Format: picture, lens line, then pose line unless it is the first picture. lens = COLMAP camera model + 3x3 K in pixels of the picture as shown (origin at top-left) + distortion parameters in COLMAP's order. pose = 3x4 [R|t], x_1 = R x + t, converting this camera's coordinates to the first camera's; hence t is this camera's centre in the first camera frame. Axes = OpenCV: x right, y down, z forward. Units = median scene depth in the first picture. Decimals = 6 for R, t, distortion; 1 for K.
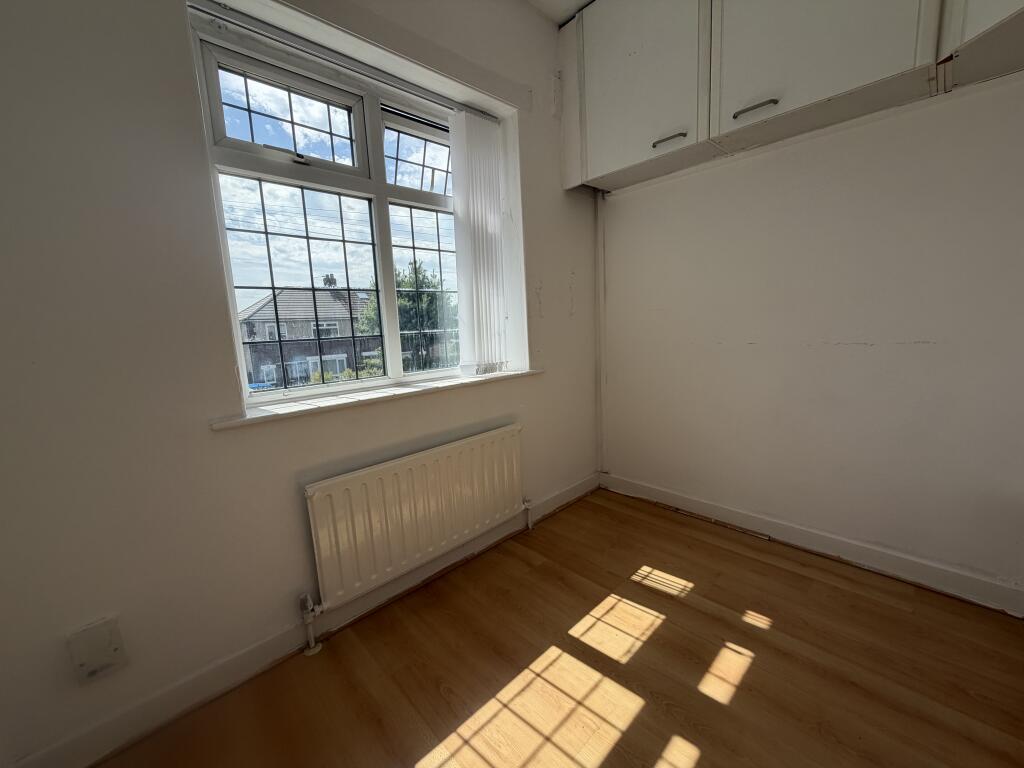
lens RADIAL K [[408.6, 0, 510.7], [0, 408.6, 385.4], [0, 0, 1]] dist [0.000956, 0.000348]
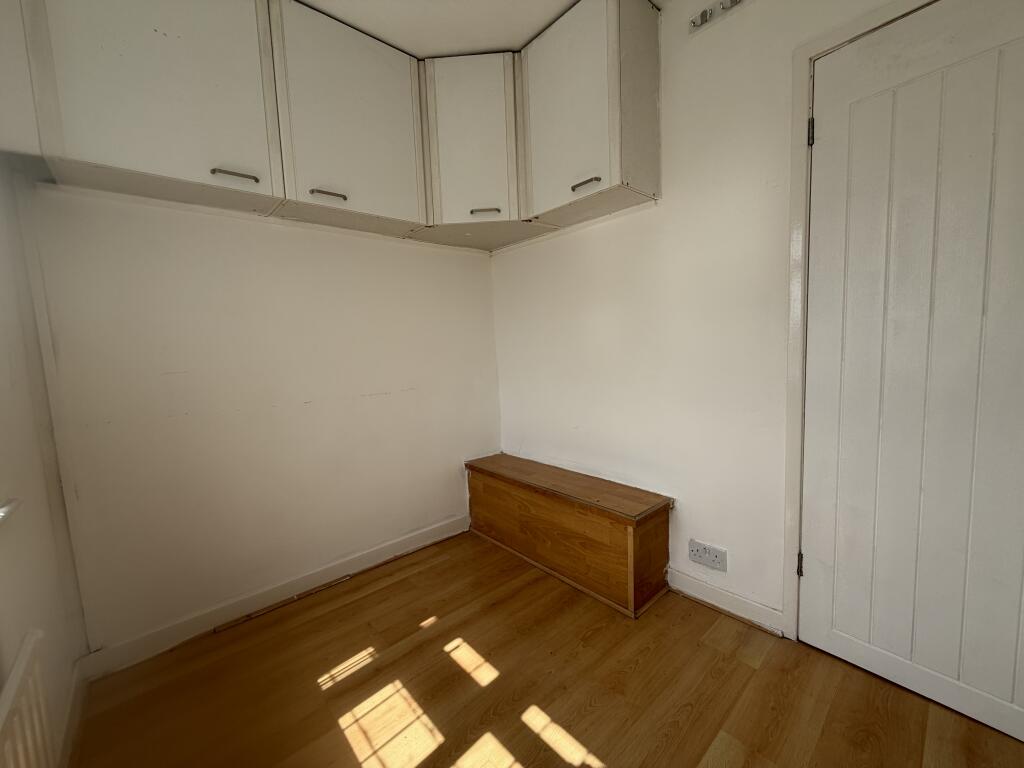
lens RADIAL K [[408.6, 0, 510.7], [0, 408.6, 385.4], [0, 0, 1]] dist [0.000956, 0.000348]
pose [[0.035387, -0.050204, 0.998112, -0.505294], [0.196227, 0.979645, 0.042318, -0.105501], [-0.979920, 0.194359, 0.044518, 0.531744]]
